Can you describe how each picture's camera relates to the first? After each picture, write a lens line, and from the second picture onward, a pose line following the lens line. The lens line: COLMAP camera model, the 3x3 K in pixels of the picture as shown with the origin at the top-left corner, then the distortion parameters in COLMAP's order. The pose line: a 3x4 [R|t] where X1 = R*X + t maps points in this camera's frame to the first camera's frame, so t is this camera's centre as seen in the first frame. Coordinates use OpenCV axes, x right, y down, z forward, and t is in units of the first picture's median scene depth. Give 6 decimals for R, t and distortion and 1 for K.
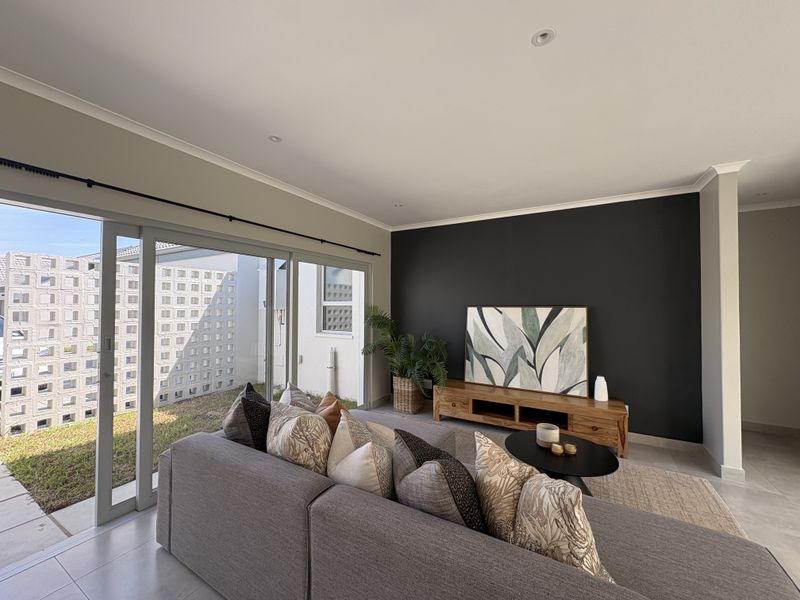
lens RADIAL K [[318.7, 0, 399.6], [0, 318.7, 300.7], [0, 0, 1]] dist [-0.001941, 0.001153]
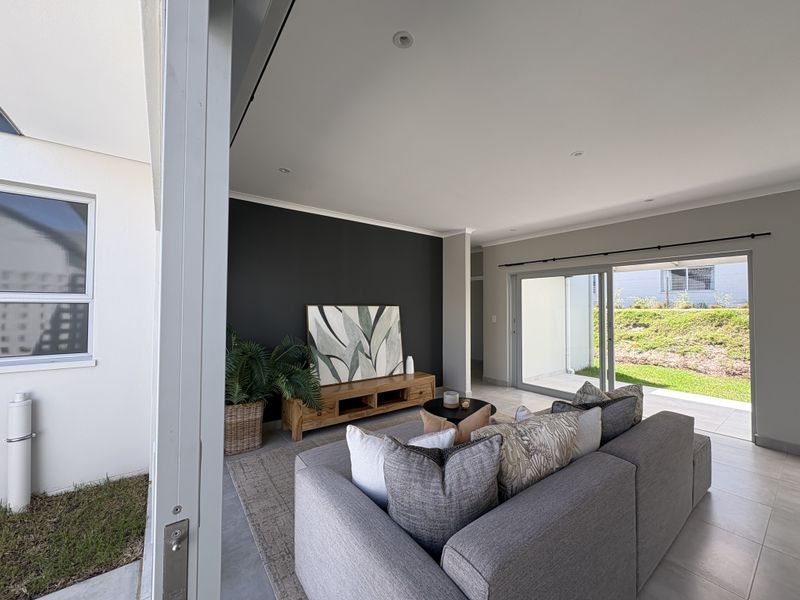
lens RADIAL K [[318.7, 0, 399.5], [0, 318.7, 300.0], [0, 0, 1]] dist [-0.001941, 0.001153]
pose [[0.390729, 0.018518, 0.920320, -0.658521], [-0.016847, 0.999774, -0.012964, 0.014180], [-0.920352, -0.010439, 0.390953, 0.504700]]
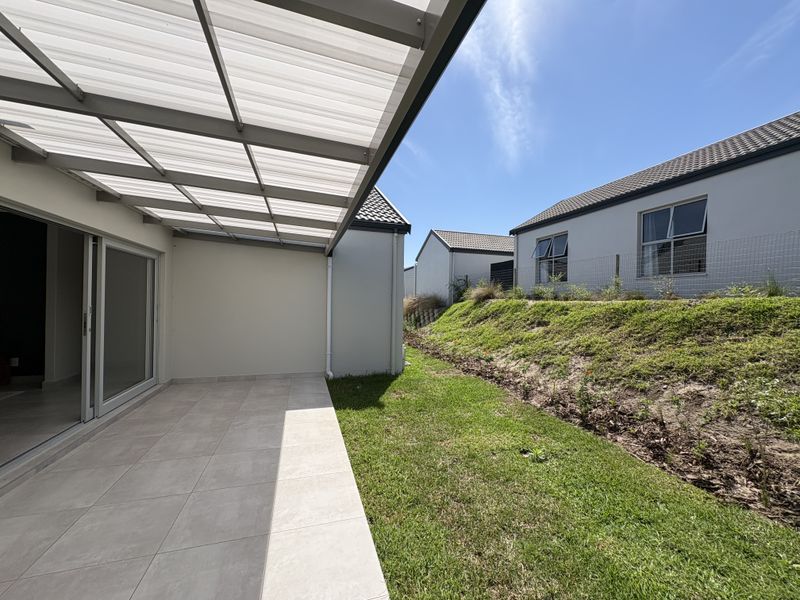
lens RADIAL K [[318.7, 0, 400.8], [0, 318.7, 301.9], [0, 0, 1]] dist [-0.001941, 0.001153]
pose [[0.680819, 0.002113, 0.732449, 0.836745], [-0.022408, 0.999588, 0.017944, 0.013861], [-0.732109, -0.028629, 0.680586, -1.219120]]
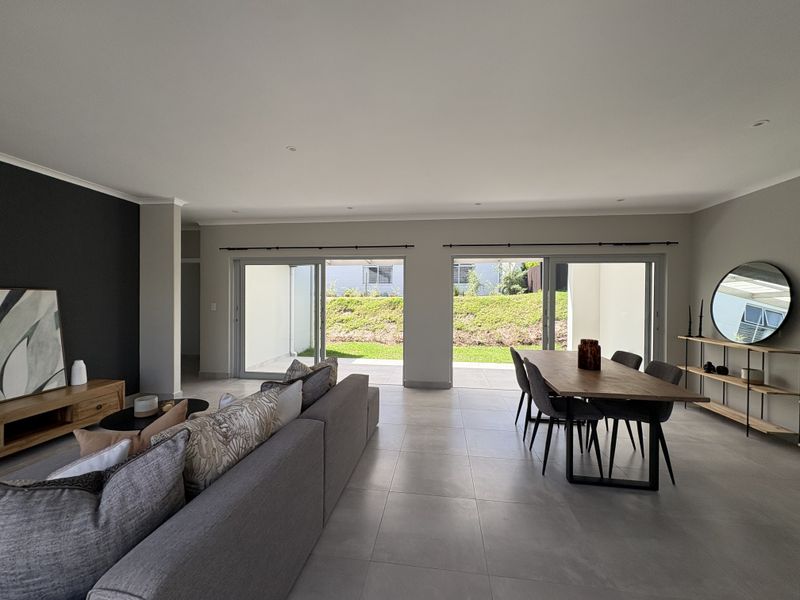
lens RADIAL K [[318.7, 0, 399.3], [0, 318.7, 300.3], [0, 0, 1]] dist [-0.001941, 0.001153]
pose [[-0.383449, -0.014833, 0.923443, -0.658516], [-0.023847, 0.999697, 0.006156, 0.022279], [-0.923254, -0.019660, -0.383686, 0.465456]]
